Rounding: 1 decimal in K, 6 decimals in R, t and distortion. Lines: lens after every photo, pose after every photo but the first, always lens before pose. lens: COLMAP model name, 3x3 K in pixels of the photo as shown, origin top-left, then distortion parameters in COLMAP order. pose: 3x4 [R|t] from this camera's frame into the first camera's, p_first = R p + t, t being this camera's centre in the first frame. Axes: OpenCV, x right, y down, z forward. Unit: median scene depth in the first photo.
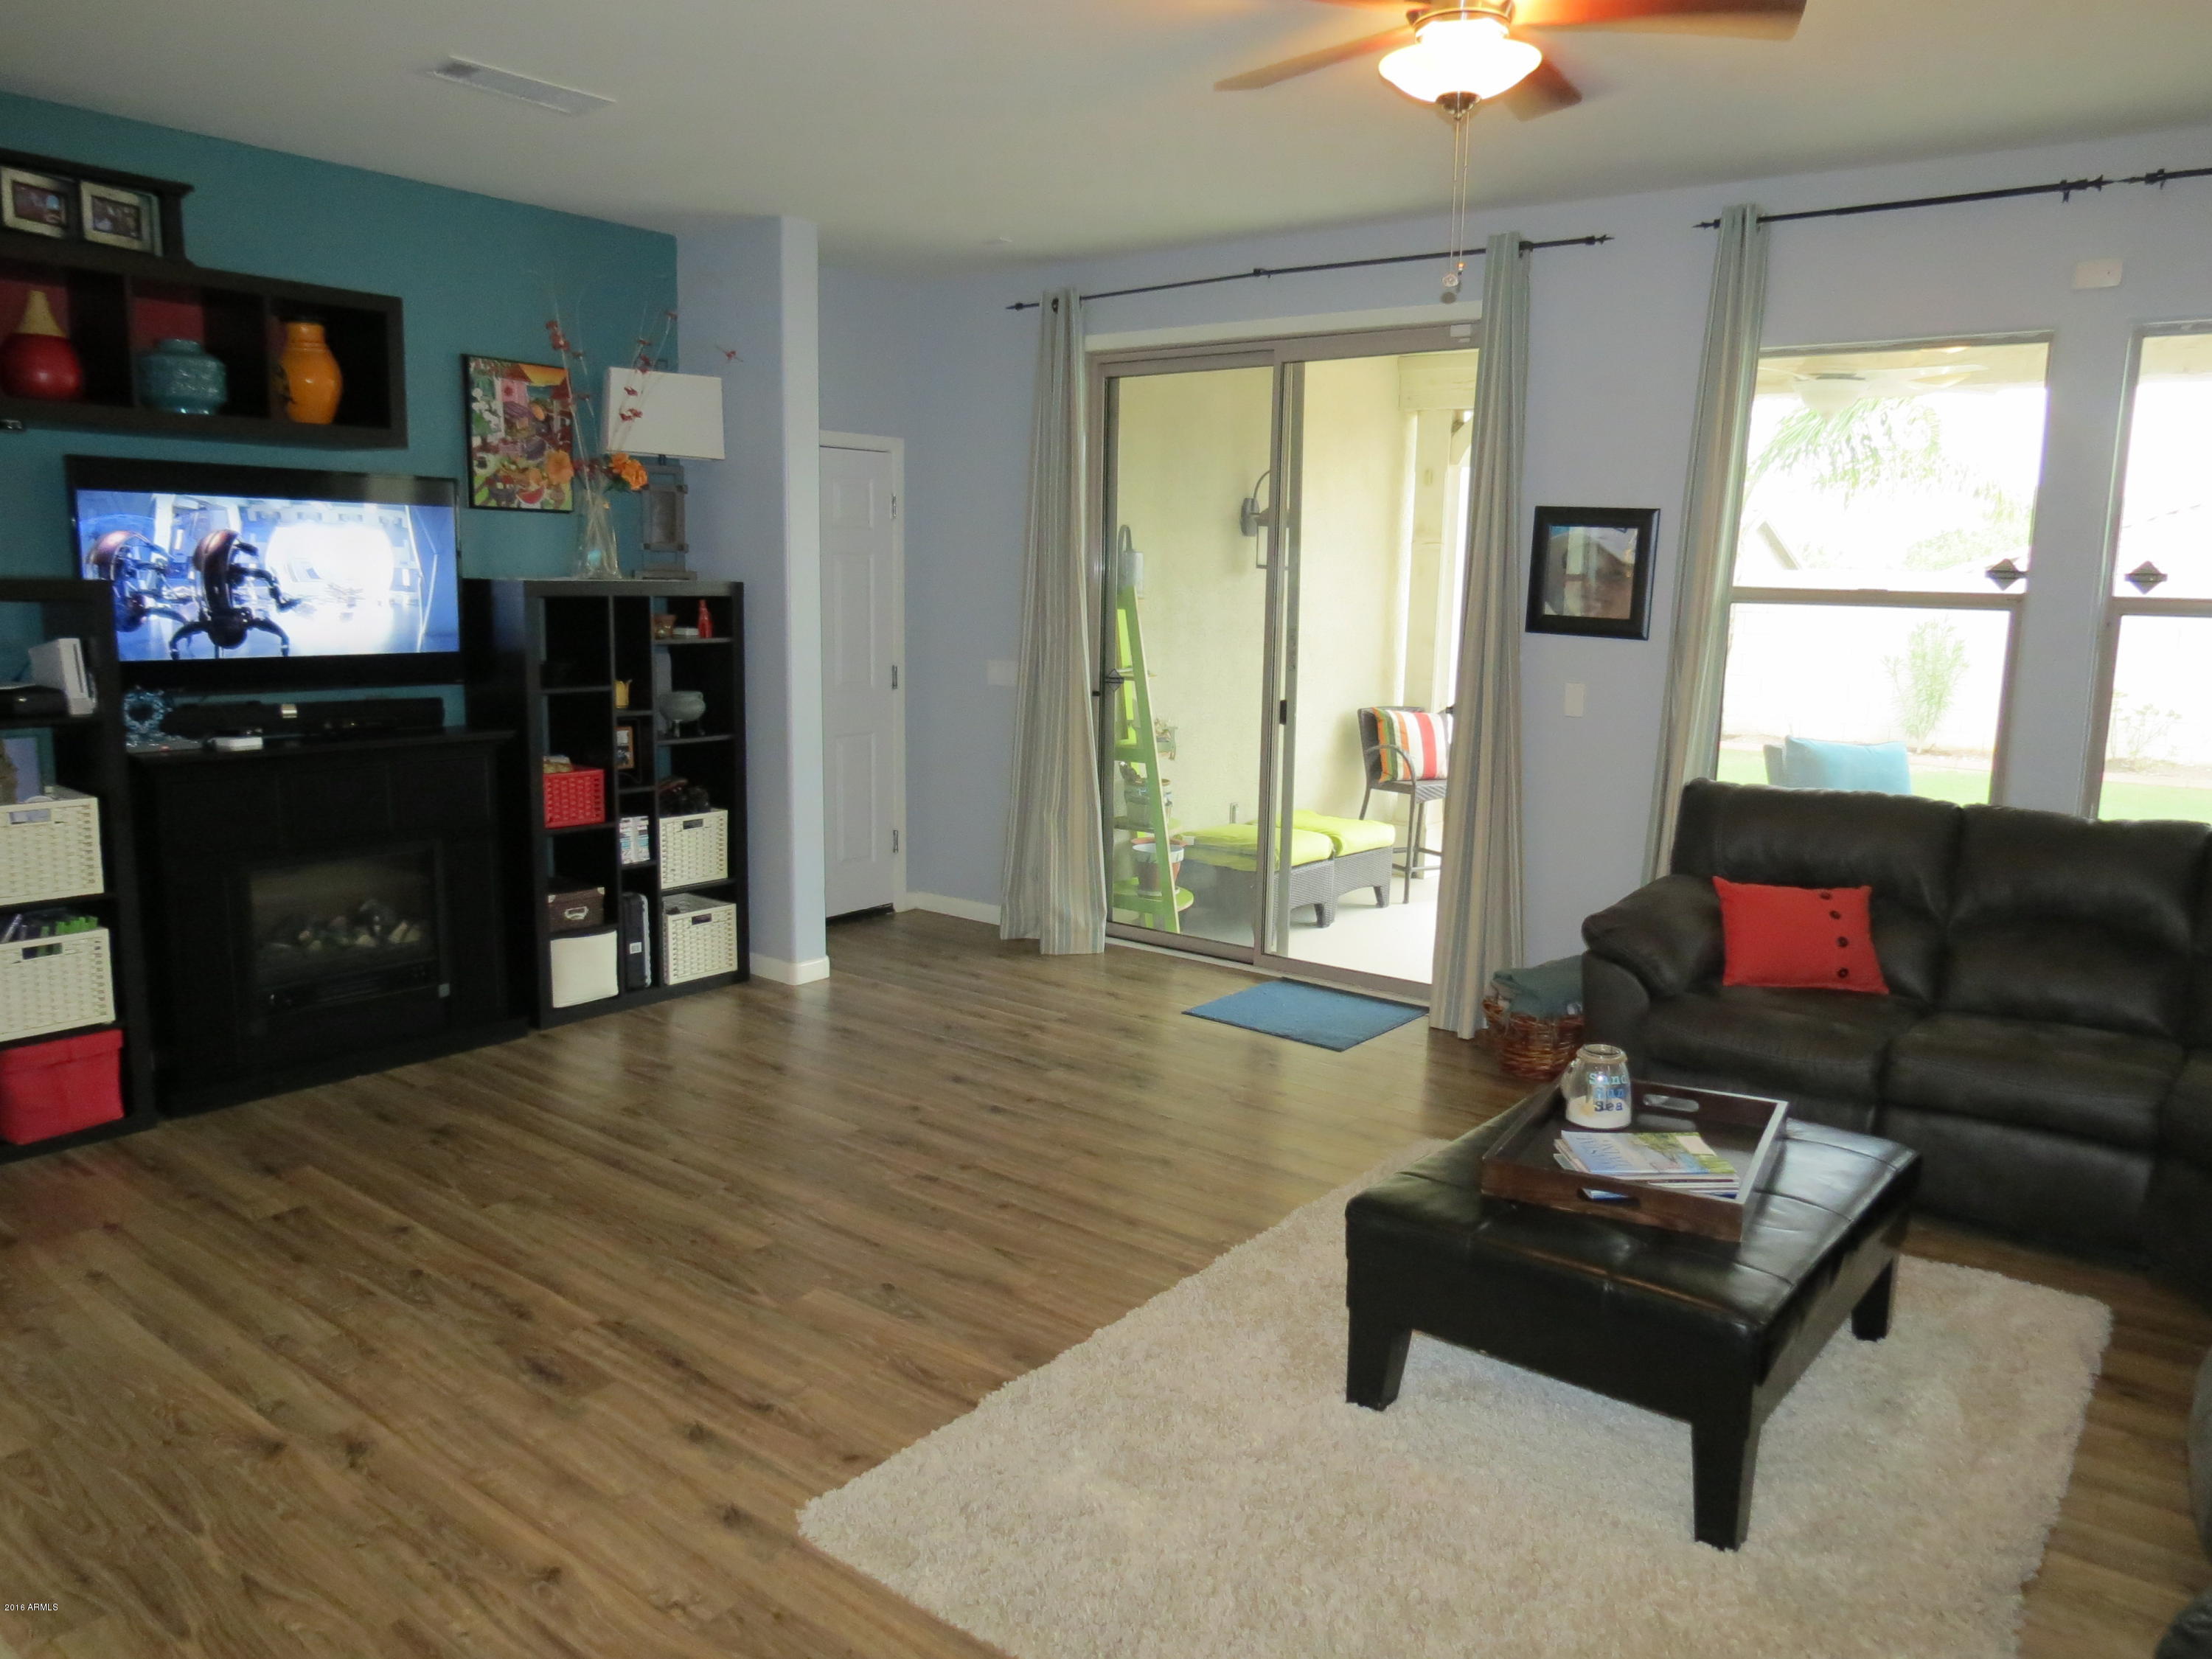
lens RADIAL K [[1565.6, 0, 1099.9], [0, 1565.6, 813.9], [0, 0, 1]] dist [-0.027386, 0.014687]
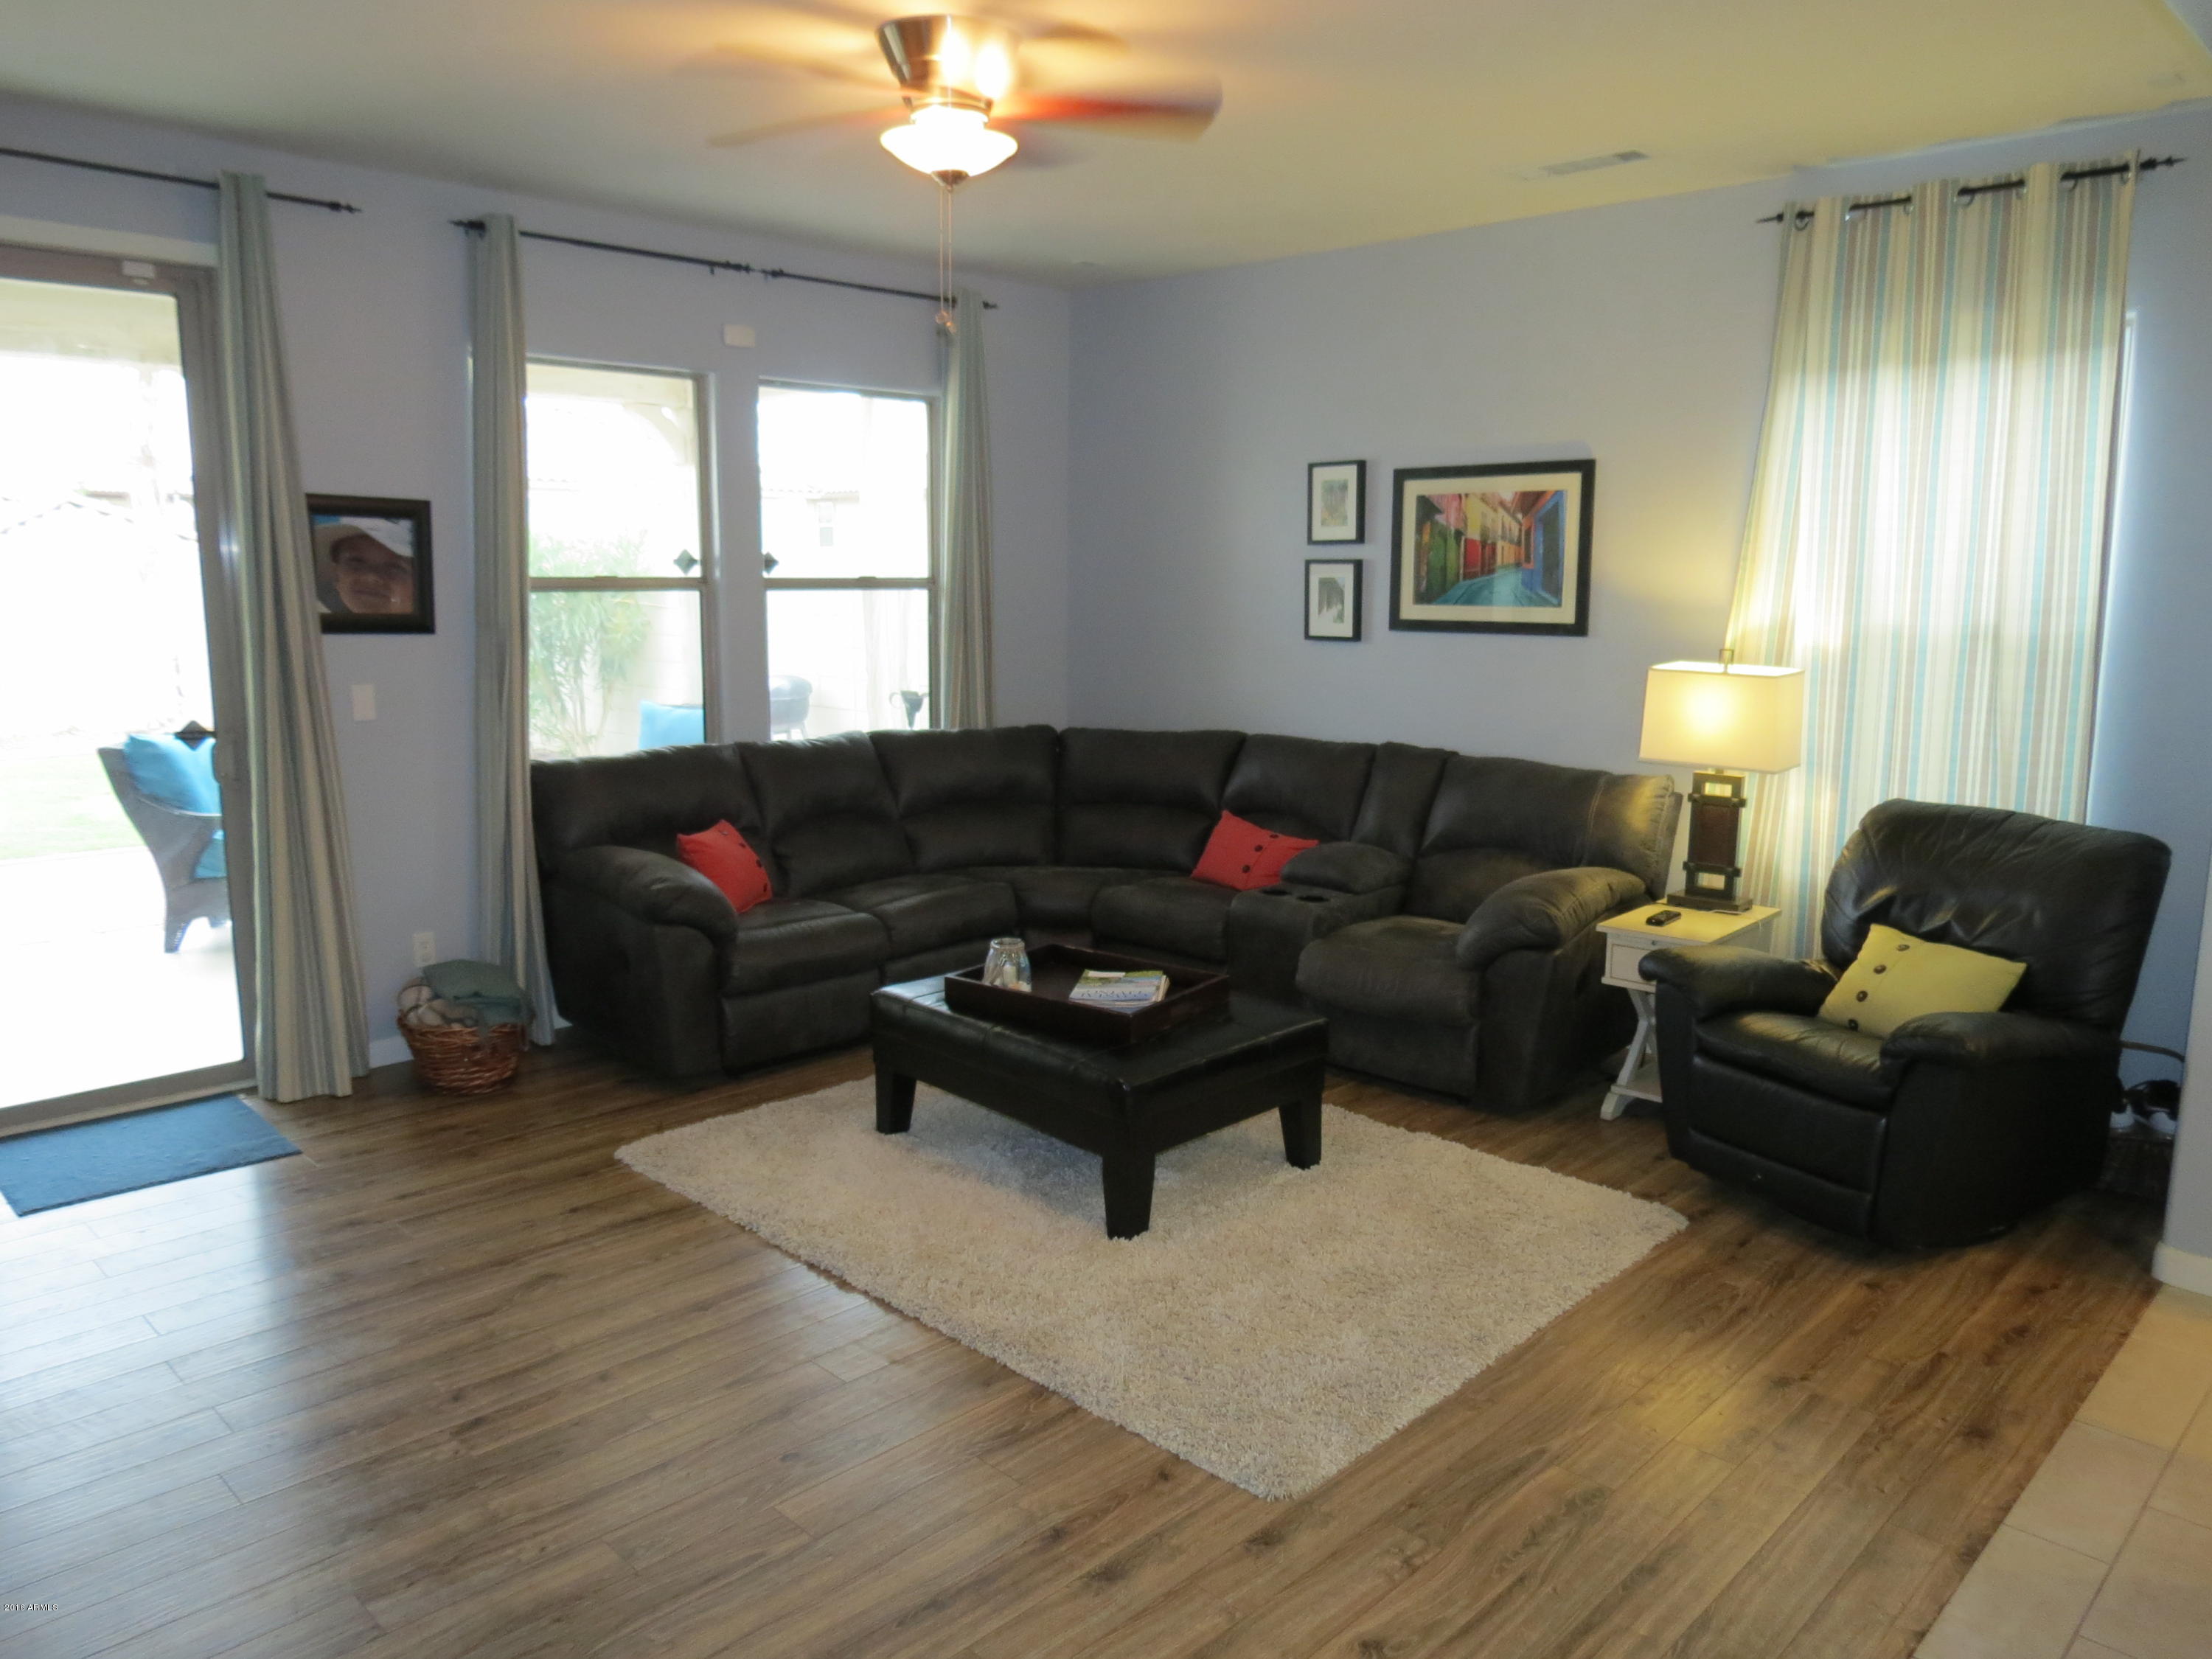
lens RADIAL K [[1565.6, 0, 1102.9], [0, 1565.6, 821.1], [0, 0, 1]] dist [-0.027386, 0.014687]
pose [[0.118475, -0.177395, 0.976982, -0.673468], [0.151122, 0.975671, 0.158831, -0.101955], [-0.981390, 0.128826, 0.142401, 0.530686]]
